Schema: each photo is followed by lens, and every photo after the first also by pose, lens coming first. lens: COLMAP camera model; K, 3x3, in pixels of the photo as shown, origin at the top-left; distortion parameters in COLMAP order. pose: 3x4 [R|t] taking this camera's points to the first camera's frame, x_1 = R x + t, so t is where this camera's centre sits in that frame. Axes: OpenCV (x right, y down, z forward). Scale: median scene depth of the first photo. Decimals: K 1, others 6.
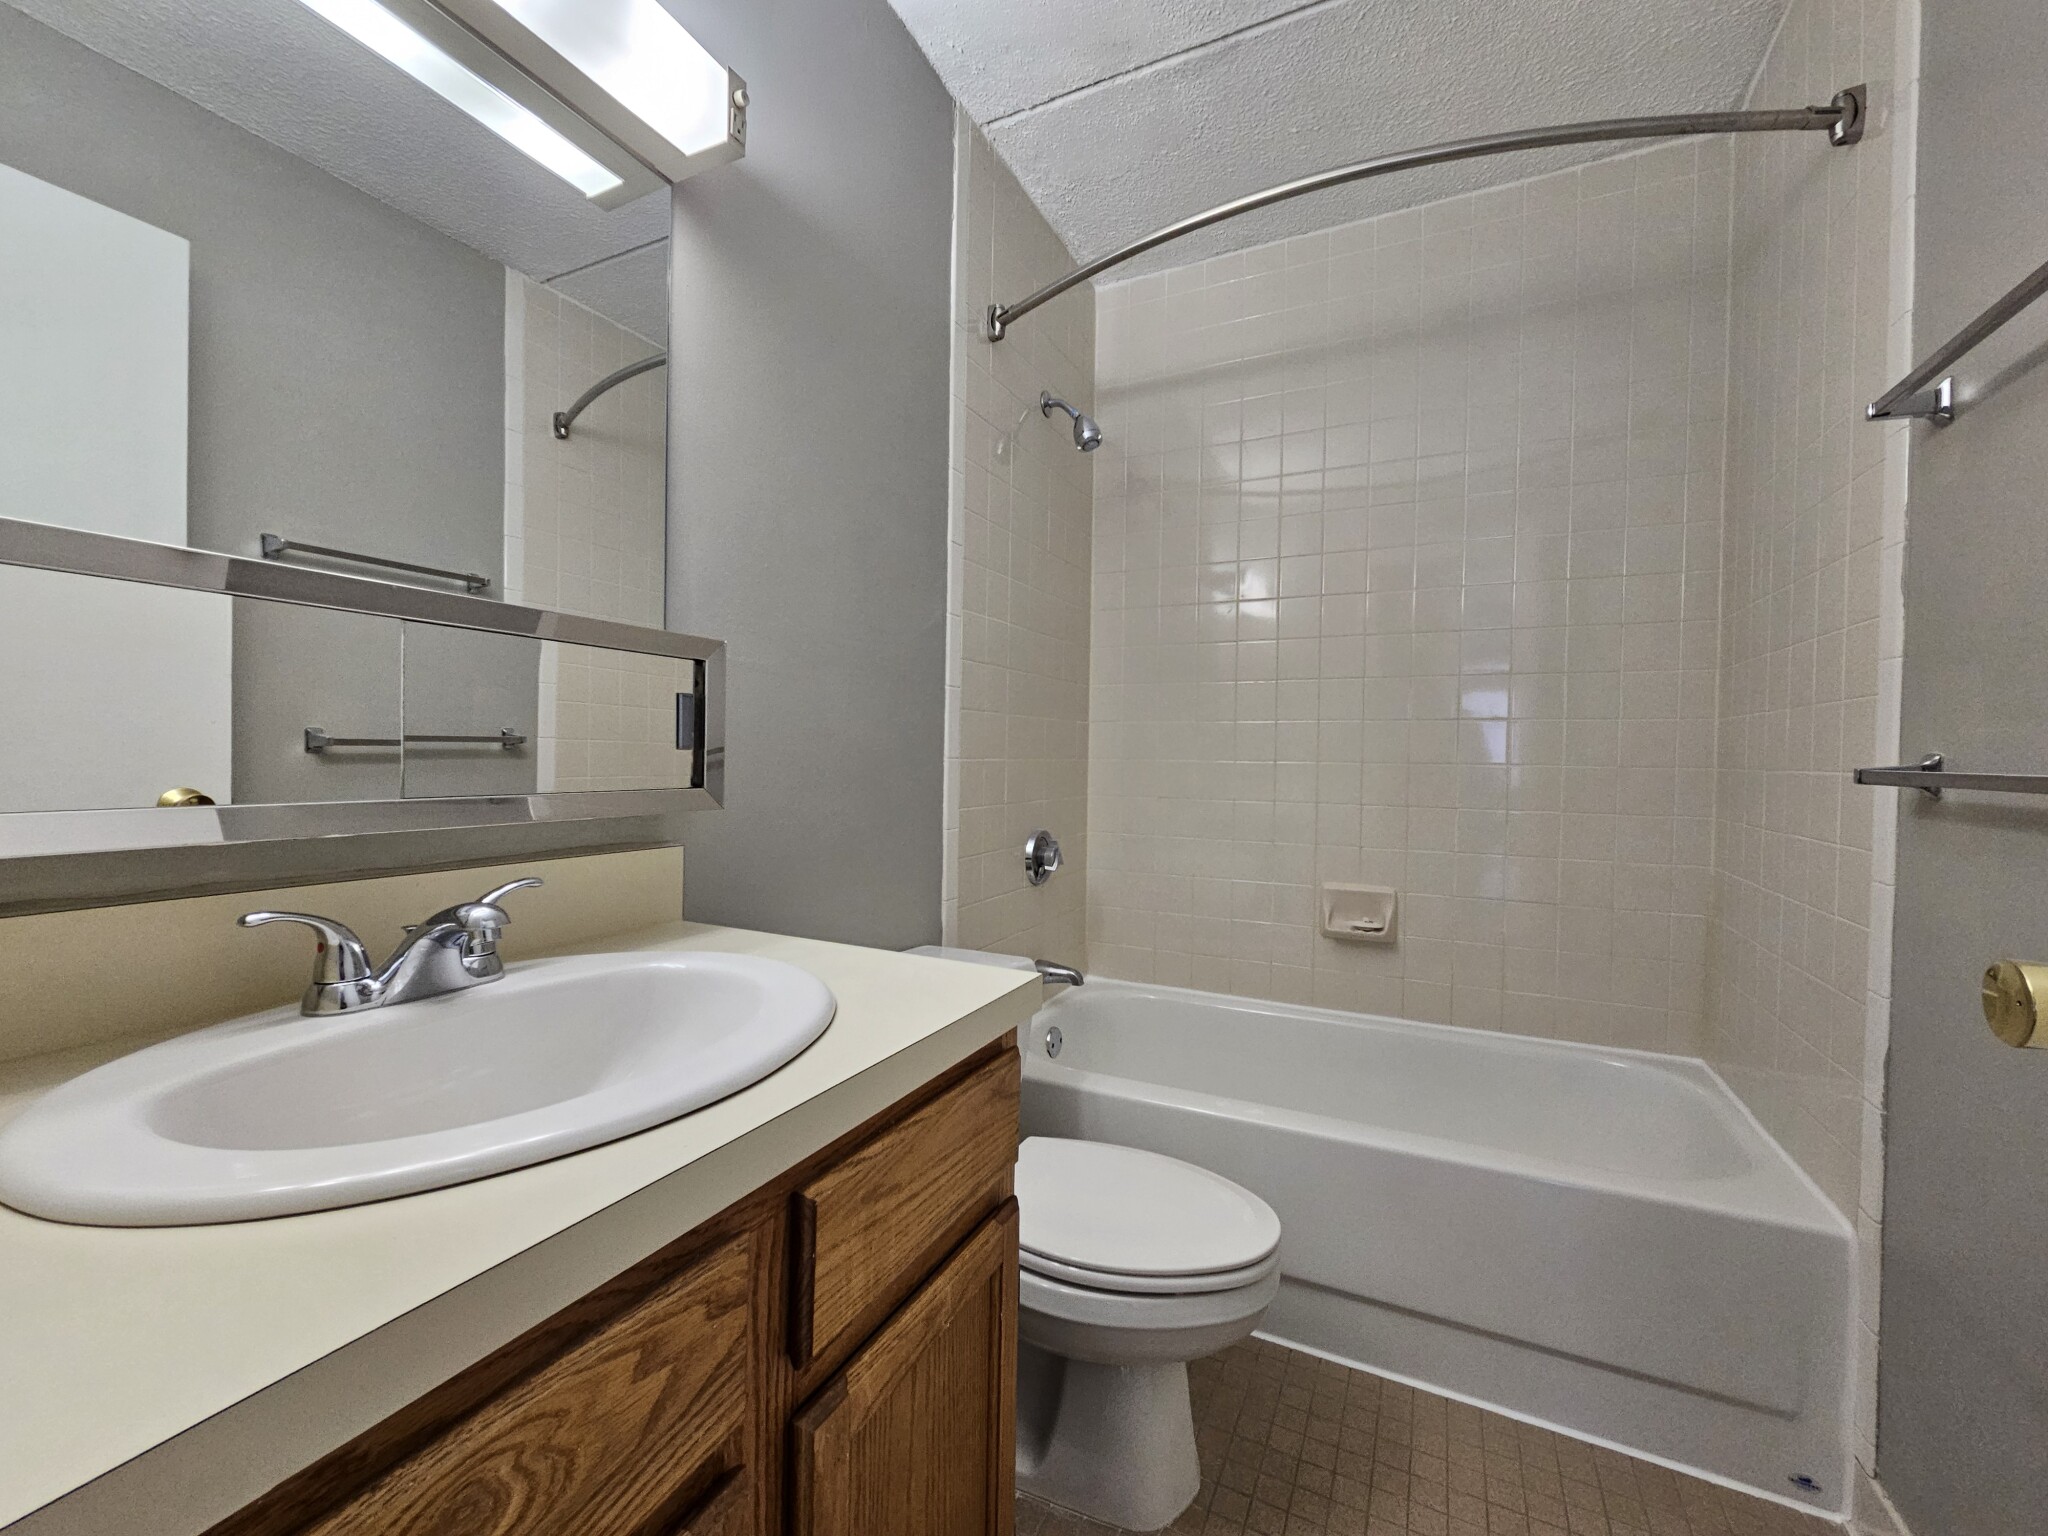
lens RADIAL K [[835.1, 0, 1029.0], [0, 835.1, 772.1], [0, 0, 1]] dist [-0.001443, -0.000260]
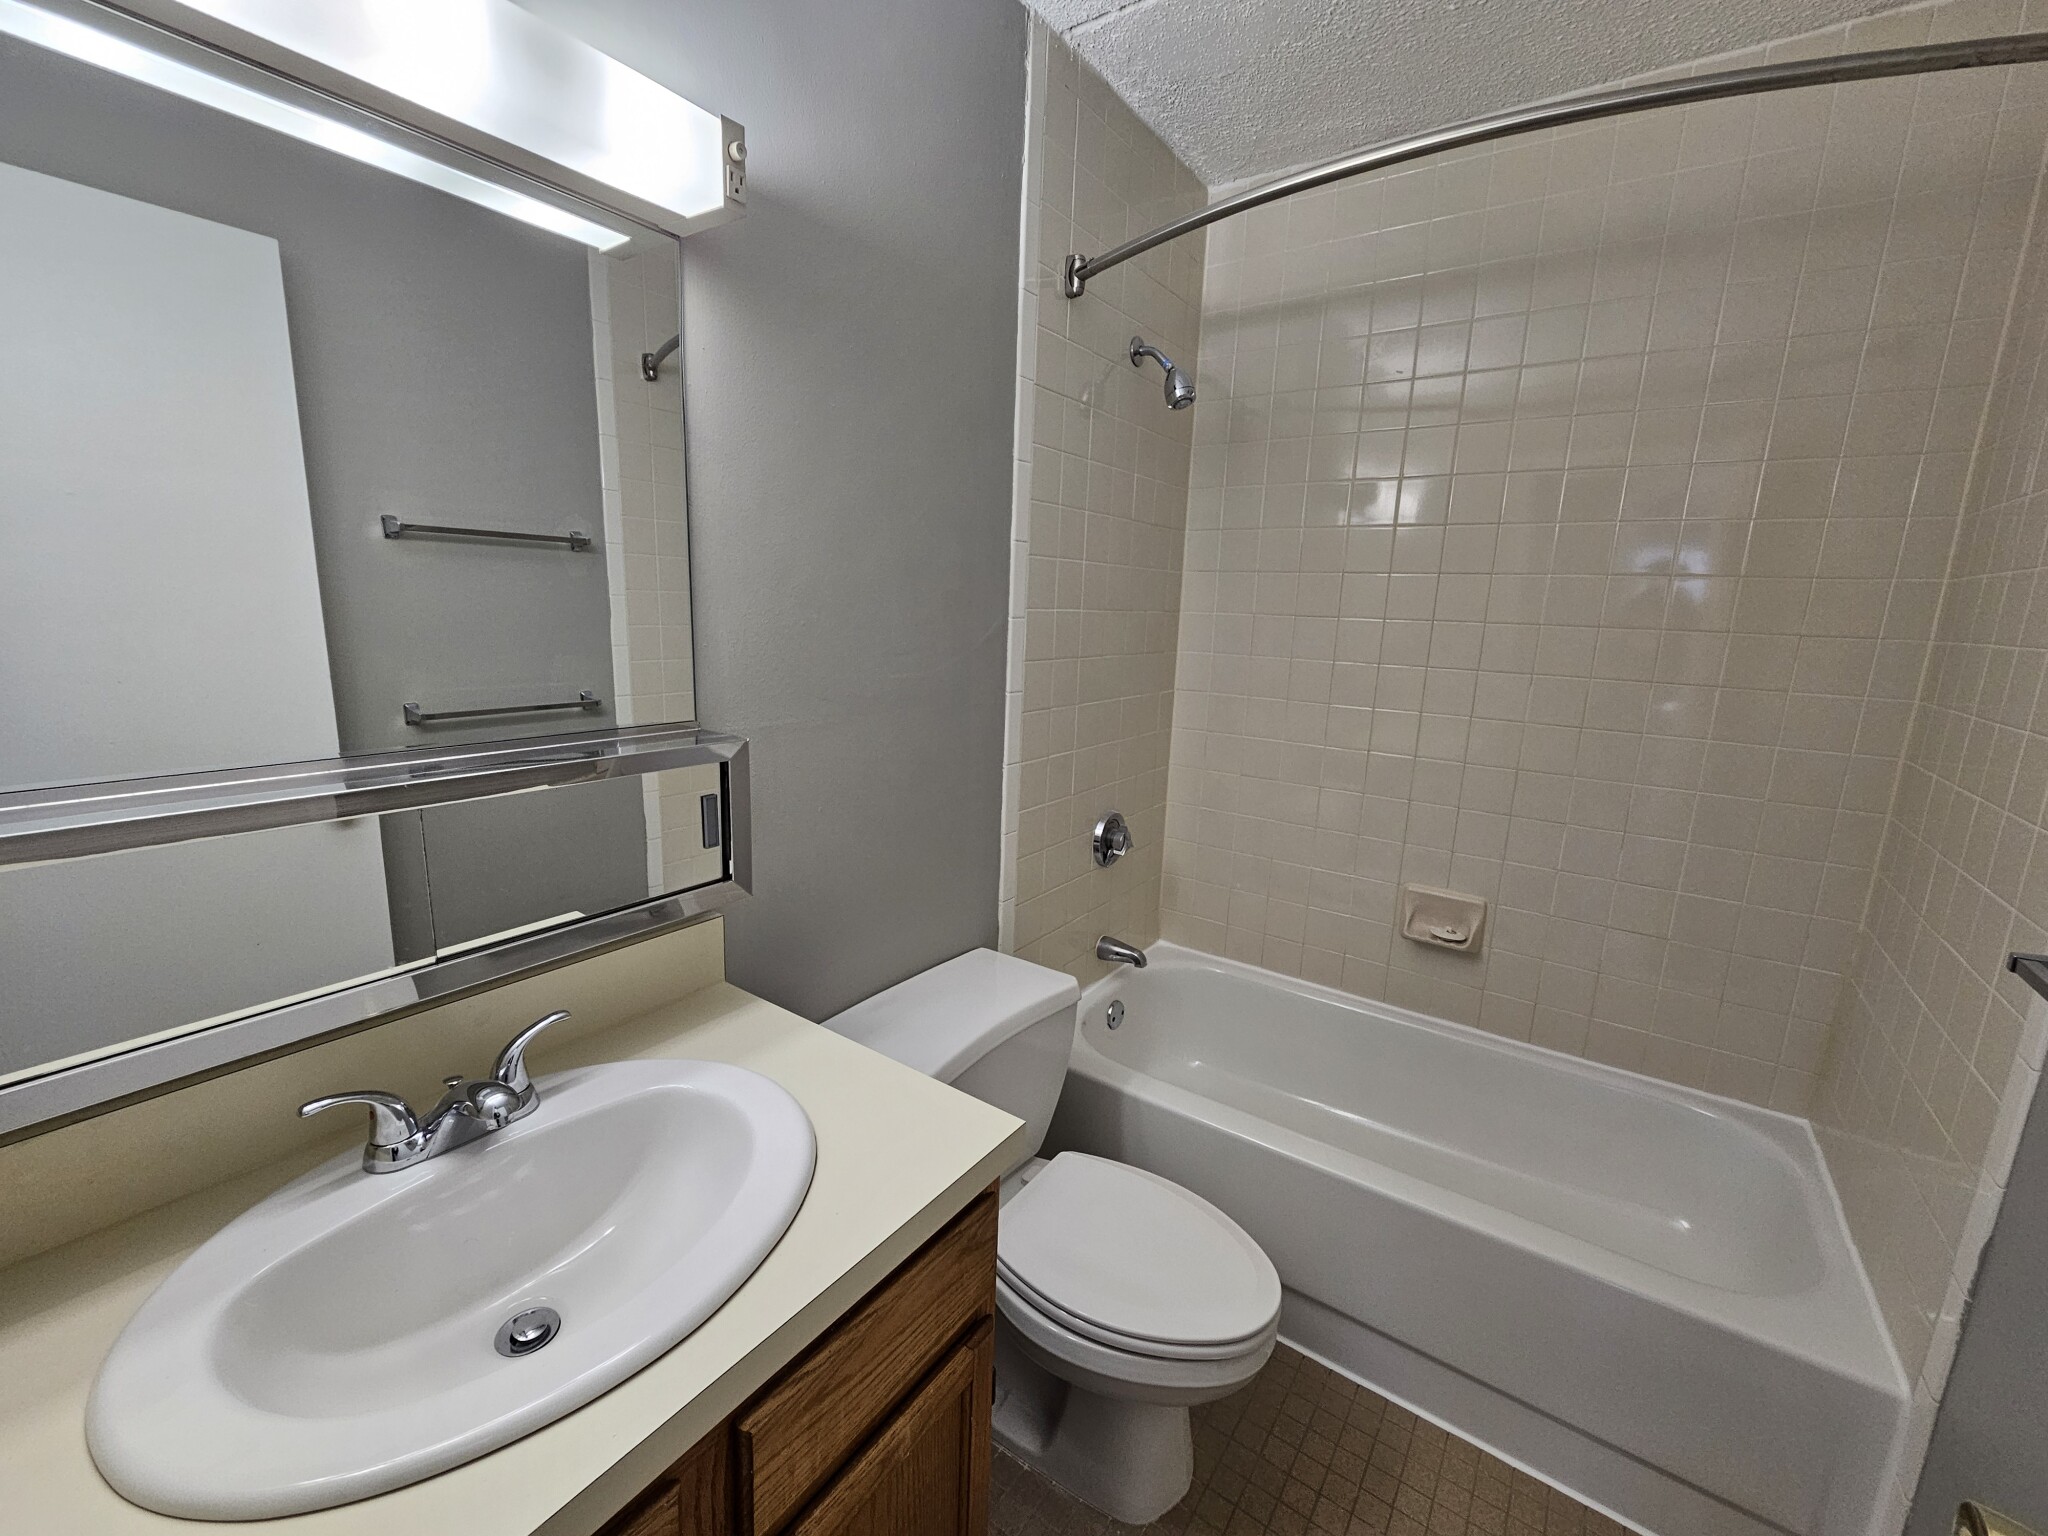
lens RADIAL K [[835.1, 0, 1029.0], [0, 835.1, 772.1], [0, 0, 1]] dist [-0.001443, -0.000260]
pose [[0.987587, 0.050940, -0.148580, 0.076992], [-0.024231, 0.984036, 0.176310, -0.185821], [0.155189, -0.170521, 0.973056, 0.036783]]
